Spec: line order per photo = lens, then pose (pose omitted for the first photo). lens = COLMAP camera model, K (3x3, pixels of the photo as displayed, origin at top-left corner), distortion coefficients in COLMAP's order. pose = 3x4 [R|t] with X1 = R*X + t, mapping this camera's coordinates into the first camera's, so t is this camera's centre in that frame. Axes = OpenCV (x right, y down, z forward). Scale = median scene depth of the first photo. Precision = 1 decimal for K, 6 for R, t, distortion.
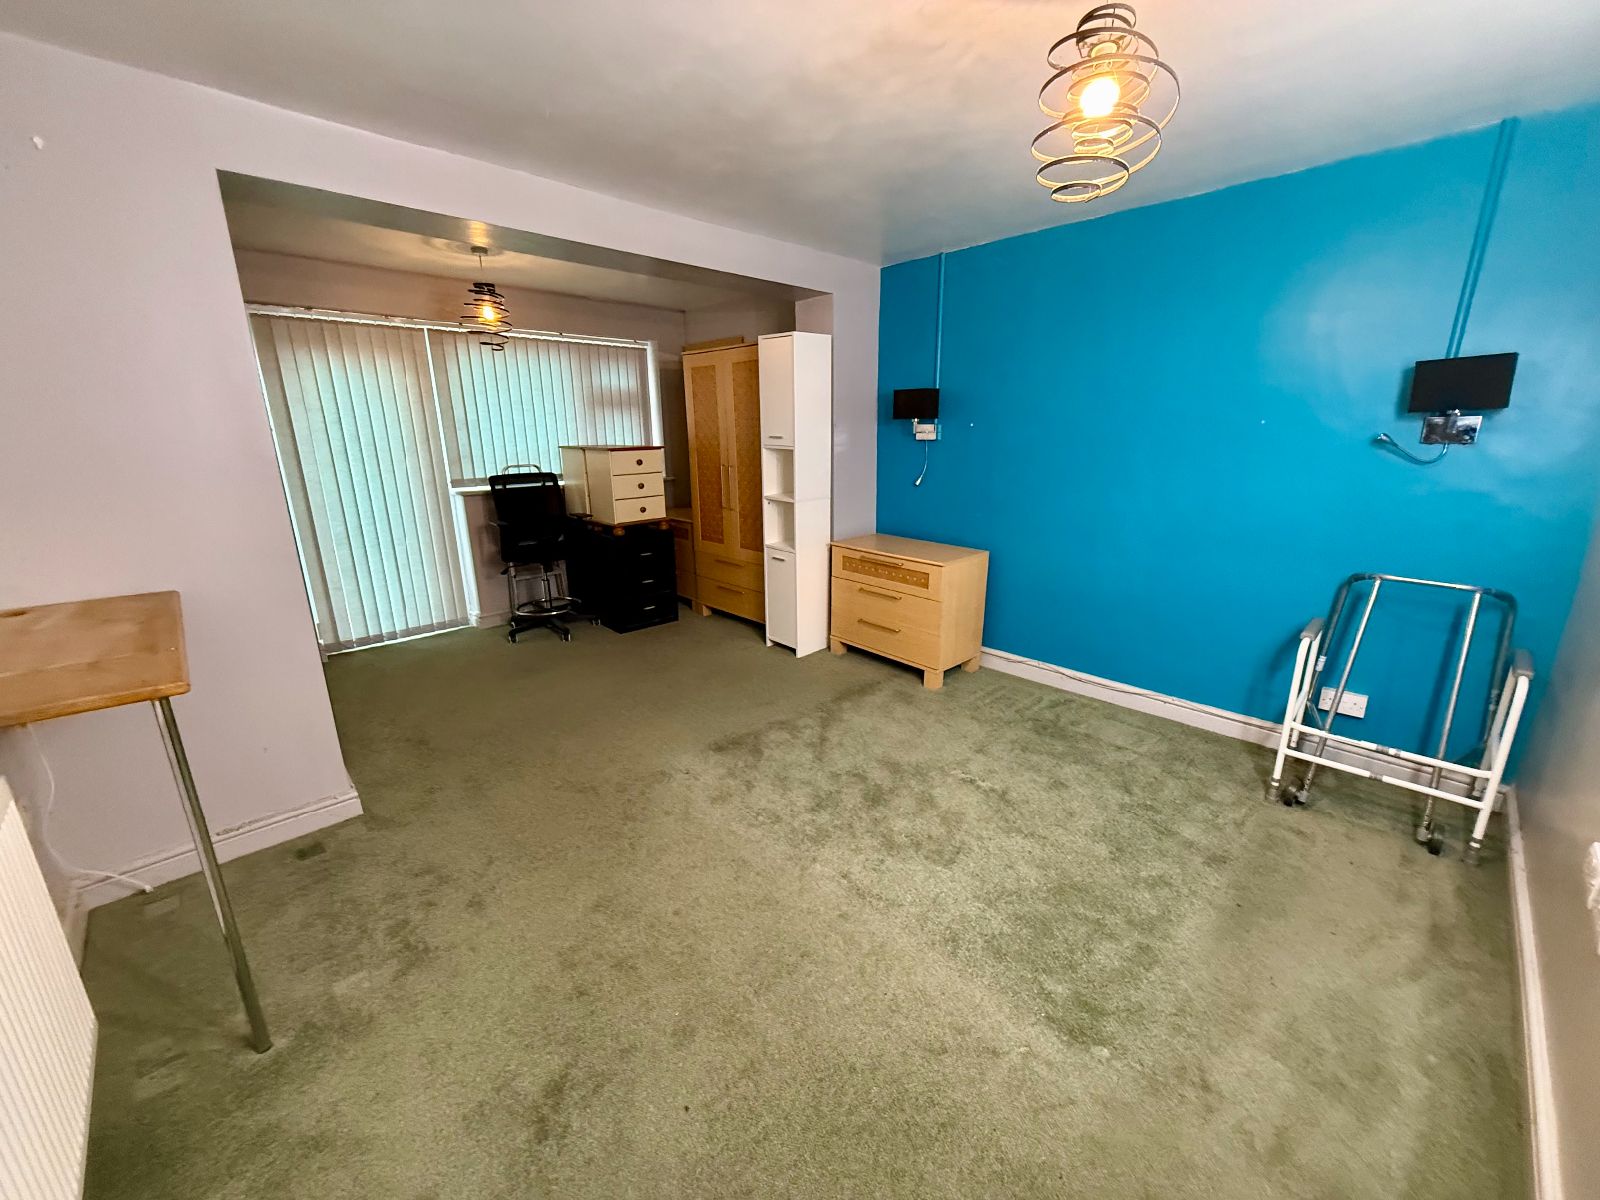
lens RADIAL K [[636.9, 0, 801.6], [0, 636.9, 594.0], [0, 0, 1]] dist [0.004598, 0.000139]
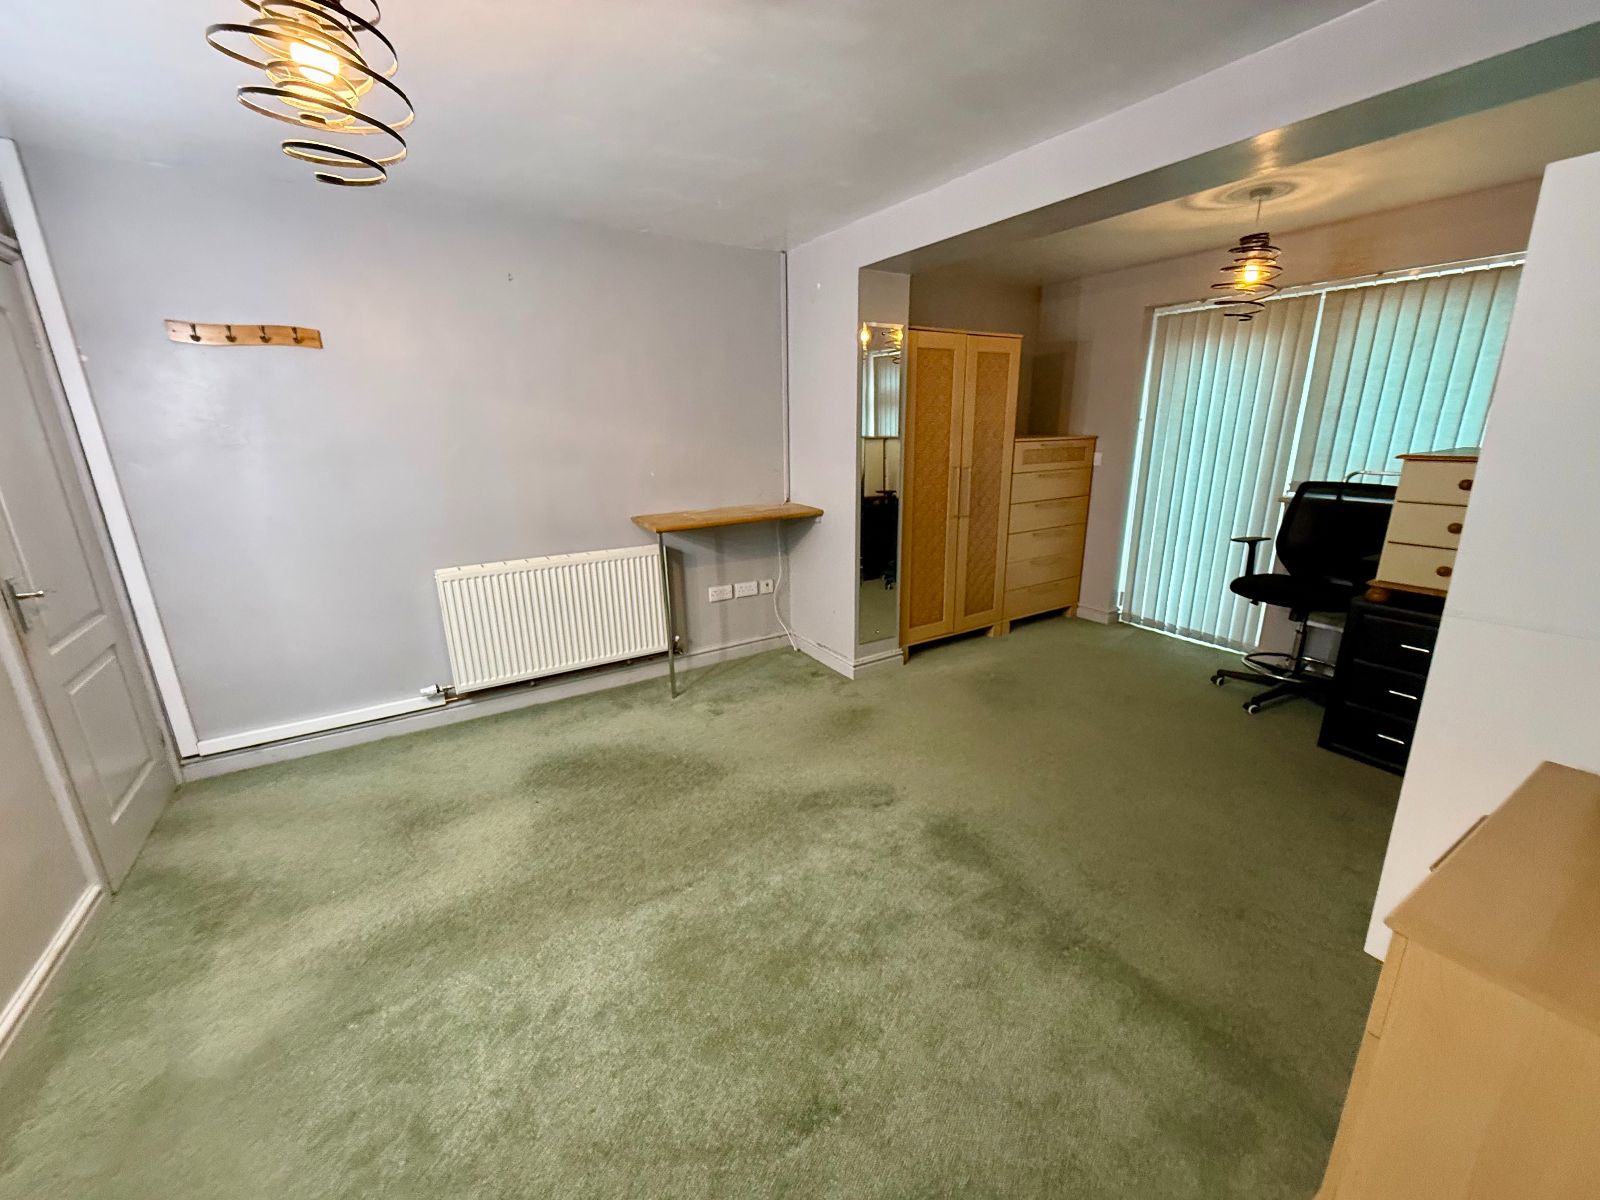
lens RADIAL K [[636.9, 0, 799.9], [0, 636.9, 598.9], [0, 0, 1]] dist [0.004598, 0.000139]
pose [[-0.204047, 0.286048, -0.936238, 0.404979], [-0.238094, 0.913142, 0.330882, -0.174002], [0.949566, 0.290428, -0.118218, 0.582492]]
